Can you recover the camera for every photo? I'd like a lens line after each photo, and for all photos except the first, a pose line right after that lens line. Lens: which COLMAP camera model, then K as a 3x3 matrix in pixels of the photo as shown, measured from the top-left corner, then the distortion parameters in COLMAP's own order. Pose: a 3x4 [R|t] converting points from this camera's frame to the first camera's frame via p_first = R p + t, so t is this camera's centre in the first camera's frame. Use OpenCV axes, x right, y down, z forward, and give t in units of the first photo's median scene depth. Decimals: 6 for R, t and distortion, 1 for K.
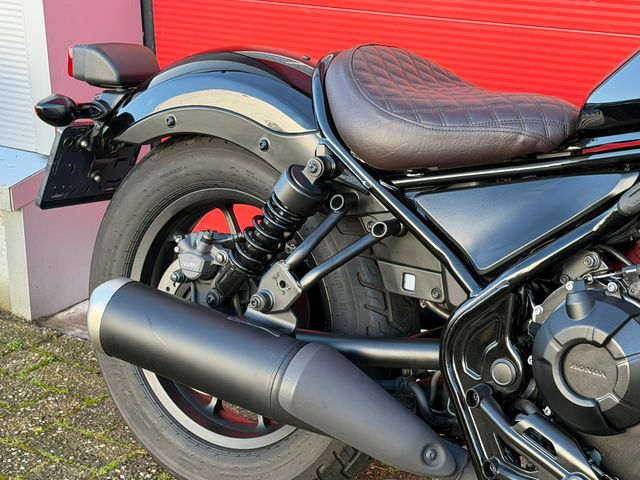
lens RADIAL K [[1471.7, 0, 310.1], [0, 1471.7, 254.6], [0, 0, 1]] dist [0.129749, 0.000000]
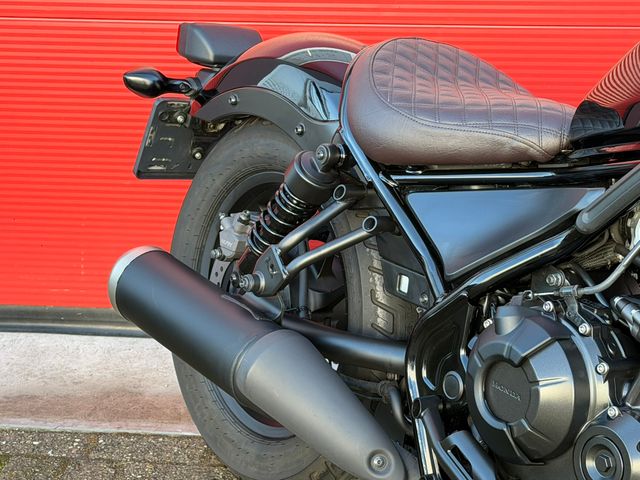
lens RADIAL K [[1471.7, 0, 313.7], [0, 1471.7, 245.2], [0, 0, 1]] dist [0.129749, 0.000000]
pose [[0.948400, 0.120360, -0.293345, 0.296219], [-0.127804, 0.991780, -0.006268, 0.007593], [0.290179, 0.043436, 0.955986, 0.066344]]
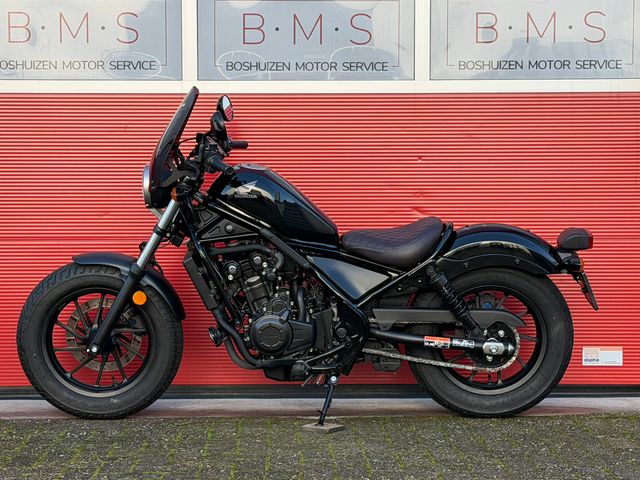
lens RADIAL K [[1471.7, 0, 320.0], [0, 1471.7, 243.3], [0, 0, 1]] dist [0.129749, 0.000000]
pose [[0.980686, 0.030311, -0.193228, 0.756856], [-0.087946, 0.950753, -0.297209, 0.648501], [0.174703, 0.308462, 0.935056, -1.331367]]
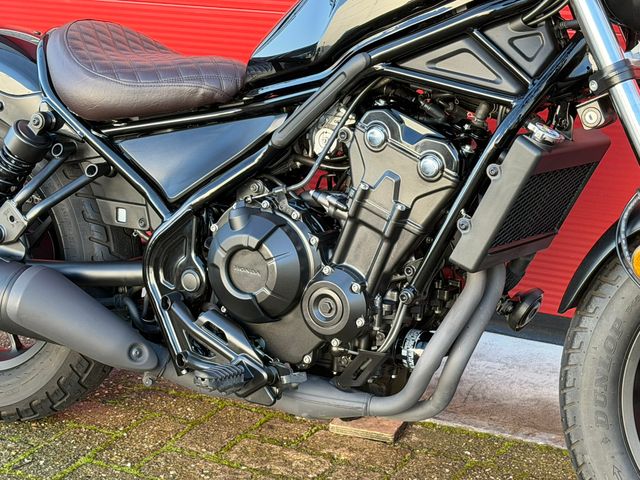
lens RADIAL K [[1471.7, 0, 318.1], [0, 1471.7, 245.6], [0, 0, 1]] dist [0.129749, 0.000000]
pose [[0.995746, -0.033031, 0.086018, 0.125401], [0.034540, 0.999273, -0.016121, 0.070181], [-0.085423, 0.019023, 0.996163, -0.217403]]
